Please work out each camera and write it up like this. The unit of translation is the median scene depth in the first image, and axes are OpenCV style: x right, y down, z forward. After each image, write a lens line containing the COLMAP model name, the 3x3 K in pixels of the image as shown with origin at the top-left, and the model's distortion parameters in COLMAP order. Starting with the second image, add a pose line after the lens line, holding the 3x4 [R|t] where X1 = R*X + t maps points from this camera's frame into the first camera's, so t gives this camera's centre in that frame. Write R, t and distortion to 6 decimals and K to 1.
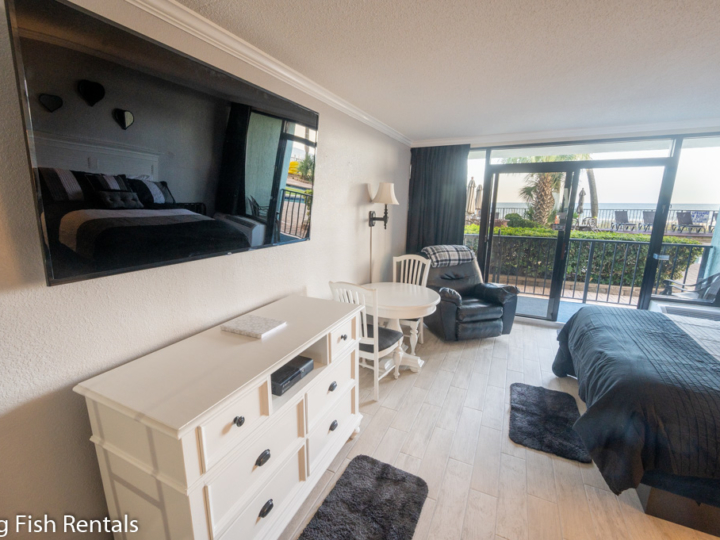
lens RADIAL K [[323.7, 0, 360.5], [0, 323.7, 271.7], [0, 0, 1]] dist [0.000371, 0.000786]
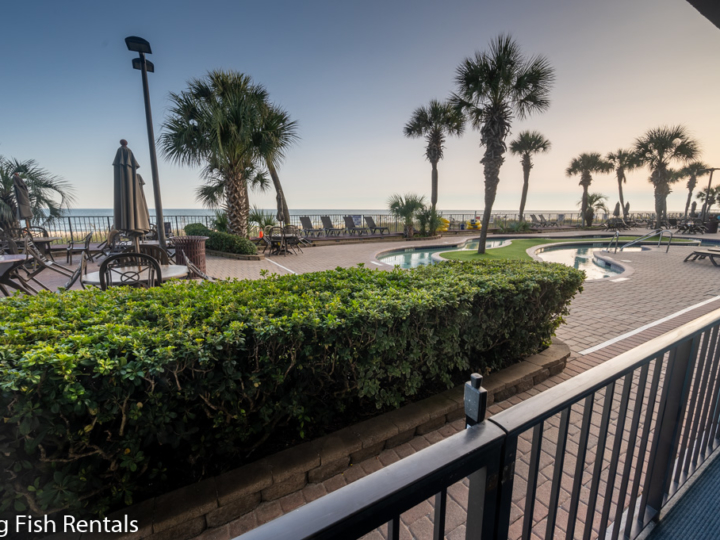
lens RADIAL K [[323.7, 0, 362.1], [0, 323.7, 268.7], [0, 0, 1]] dist [0.000371, 0.000786]
pose [[0.561410, -0.155070, 0.812879, 0.398651], [0.179469, 0.981723, 0.063331, -0.277810], [-0.807843, 0.110331, 0.578980, 1.359820]]
